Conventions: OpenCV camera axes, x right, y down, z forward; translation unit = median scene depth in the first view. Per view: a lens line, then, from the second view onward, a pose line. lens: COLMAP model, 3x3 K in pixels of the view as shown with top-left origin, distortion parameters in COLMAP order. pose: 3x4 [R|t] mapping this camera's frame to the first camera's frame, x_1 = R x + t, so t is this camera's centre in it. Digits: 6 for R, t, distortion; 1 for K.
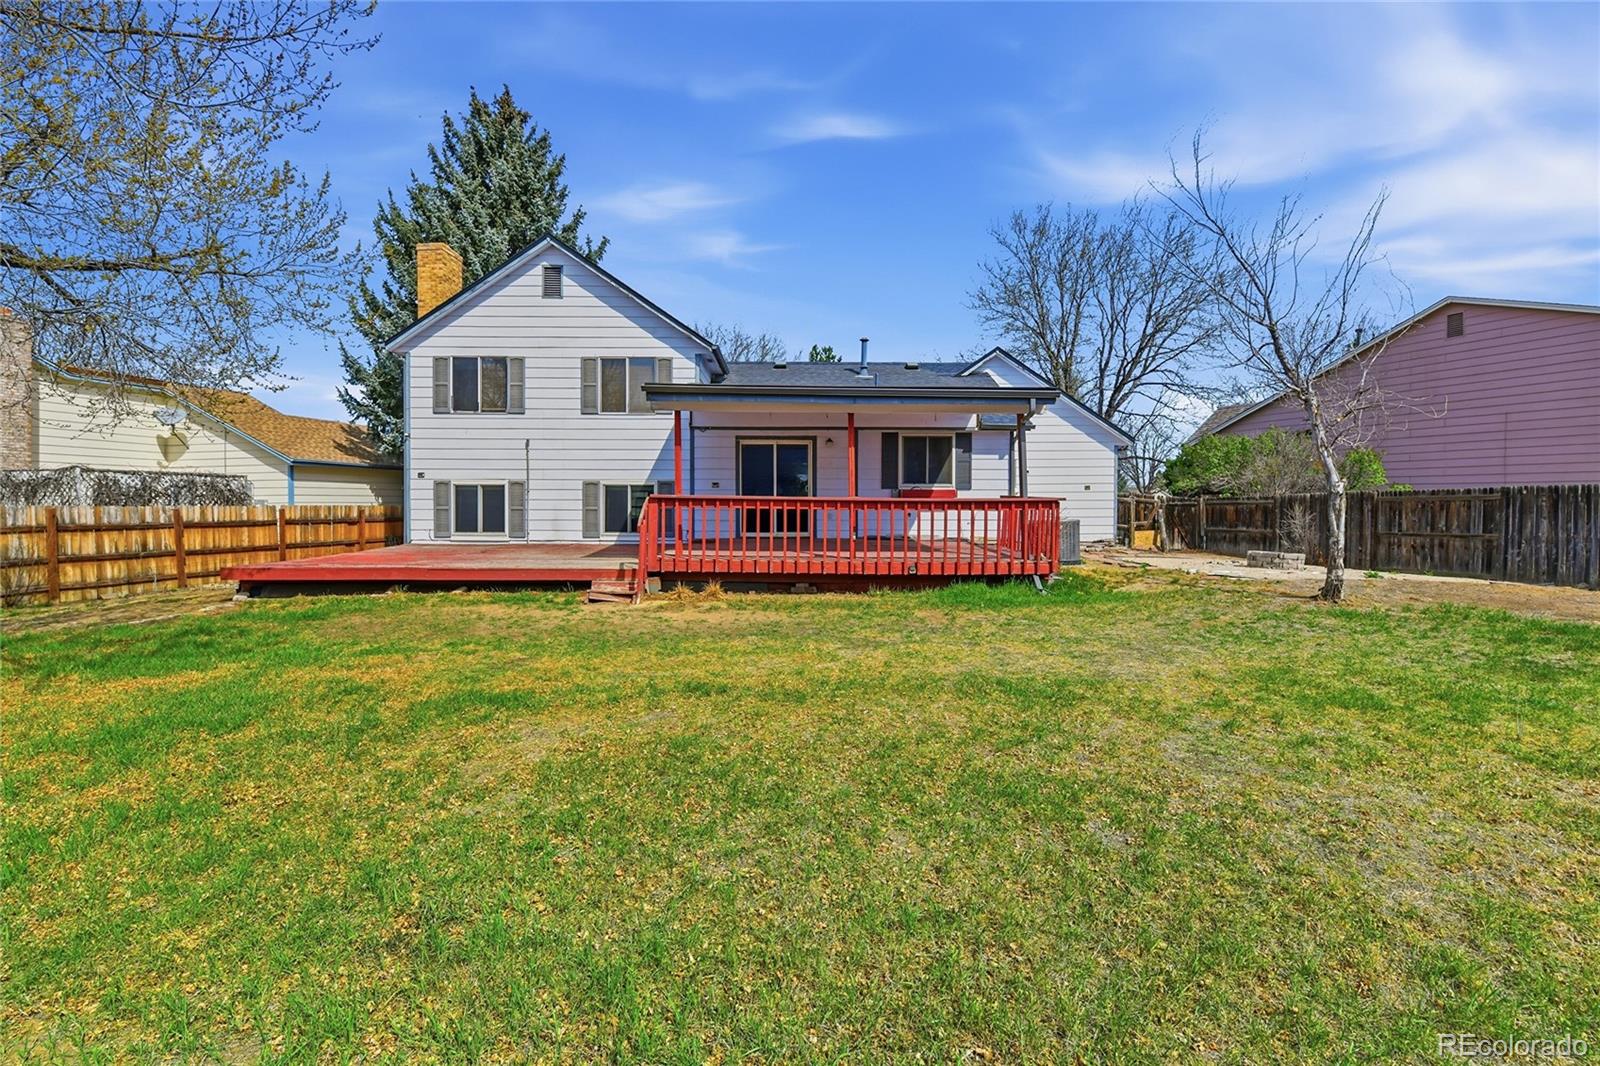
lens RADIAL K [[707.1, 0, 791.5], [0, 707.1, 526.1], [0, 0, 1]] dist [-0.005801, -0.007424]
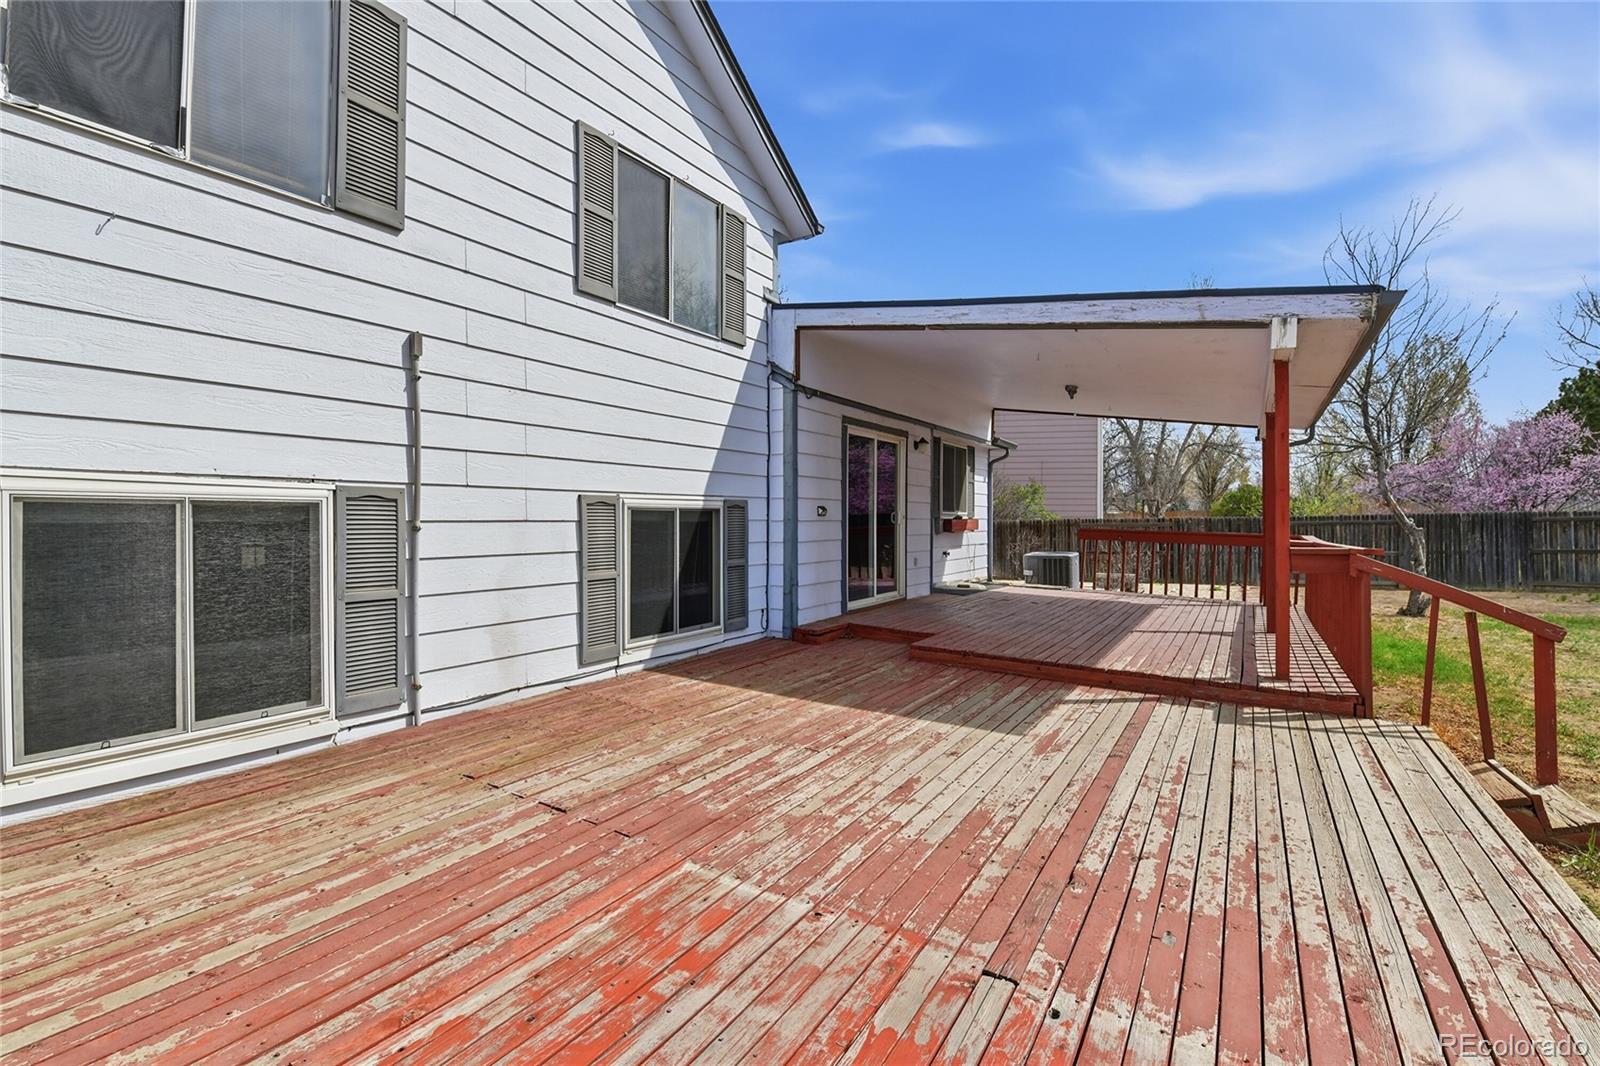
lens RADIAL K [[707.1, 0, 794.8], [0, 707.1, 516.6], [0, 0, 1]] dist [-0.005801, -0.007424]
pose [[0.584074, 0.003565, 0.811692, -0.505939], [-0.000423, 0.999992, -0.004088, -0.052686], [-0.811700, 0.002044, 0.584071, 0.727404]]
